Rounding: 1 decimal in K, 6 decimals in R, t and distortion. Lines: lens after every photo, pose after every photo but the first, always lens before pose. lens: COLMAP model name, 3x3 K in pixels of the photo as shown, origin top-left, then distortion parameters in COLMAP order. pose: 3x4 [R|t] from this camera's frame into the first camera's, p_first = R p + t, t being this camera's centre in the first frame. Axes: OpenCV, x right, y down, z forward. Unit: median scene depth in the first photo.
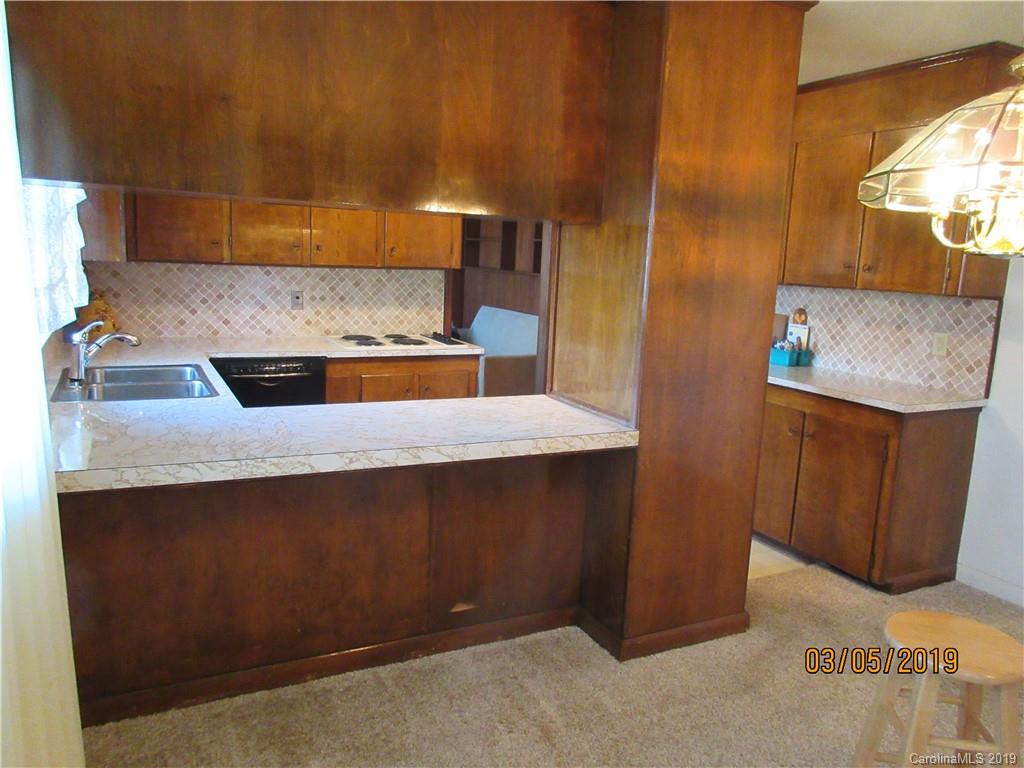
lens RADIAL K [[760.3, 0, 515.4], [0, 760.3, 385.6], [0, 0, 1]] dist [0.003568, -0.006938]
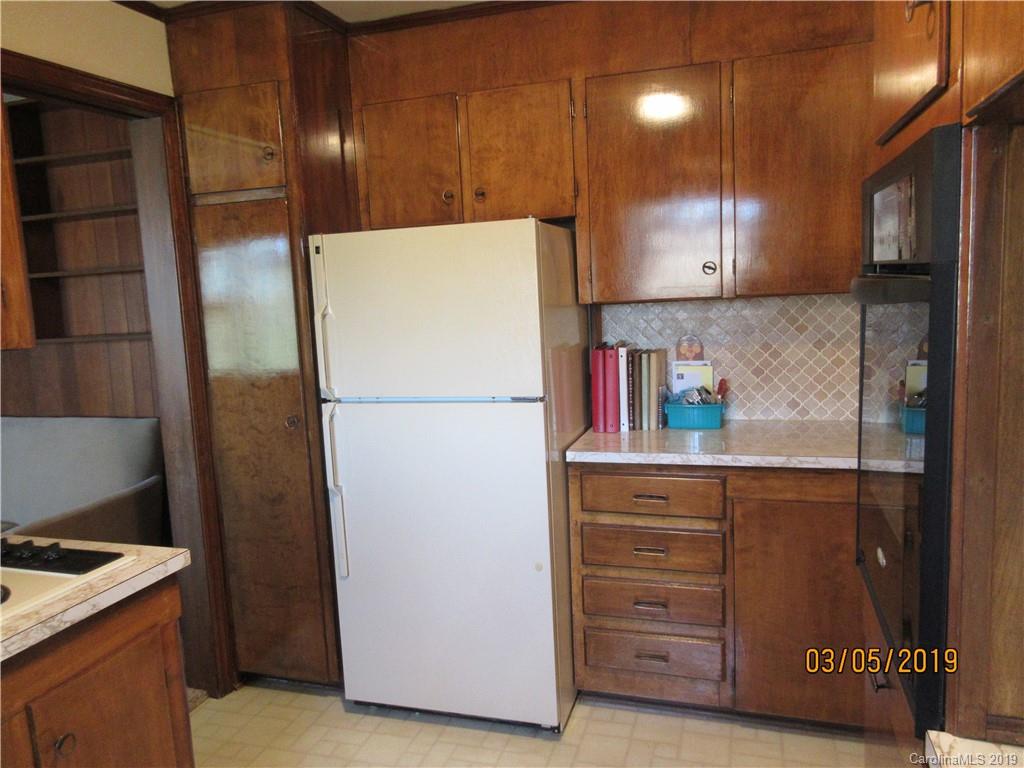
lens RADIAL K [[760.3, 0, 509.9], [0, 760.3, 384.2], [0, 0, 1]] dist [0.003568, -0.006938]
pose [[0.698848, -0.171509, 0.694403, -0.194543], [0.198859, 0.979140, 0.041704, -0.124885], [-0.687071, 0.108943, 0.718377, 0.684850]]
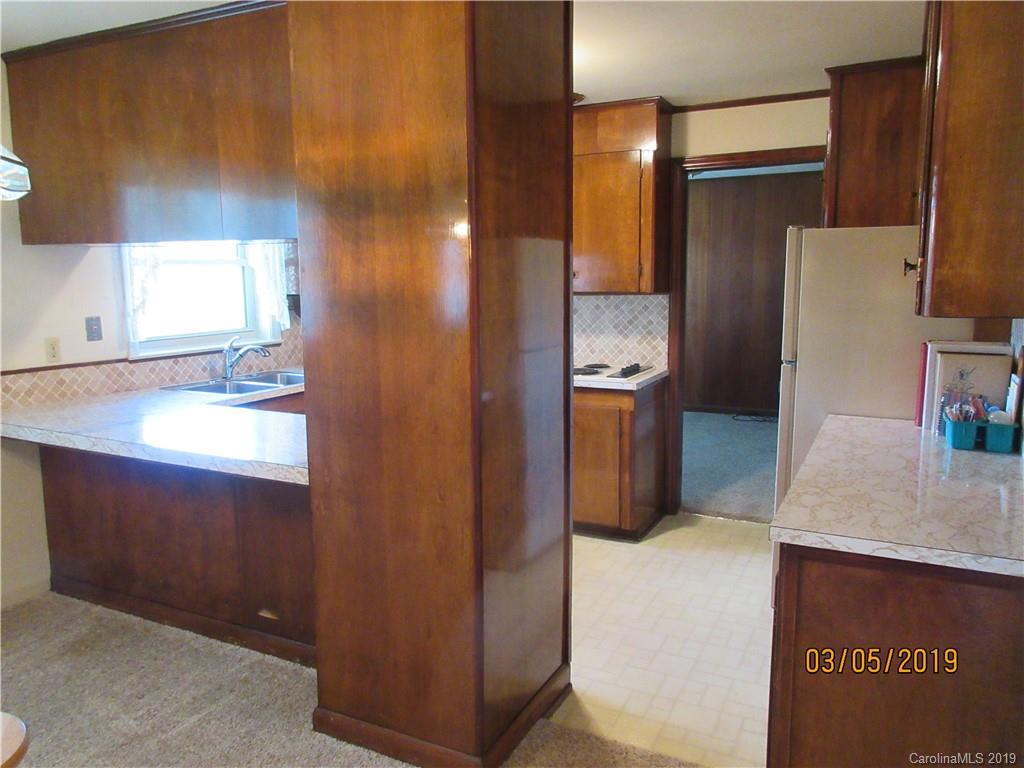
lens RADIAL K [[760.3, 0, 510.8], [0, 760.3, 383.1], [0, 0, 1]] dist [0.003568, -0.006938]
pose [[0.589989, 0.067453, -0.804589, 0.666064], [-0.106611, 0.994287, 0.005181, -0.045472], [0.800342, 0.082721, 0.593809, 0.438105]]
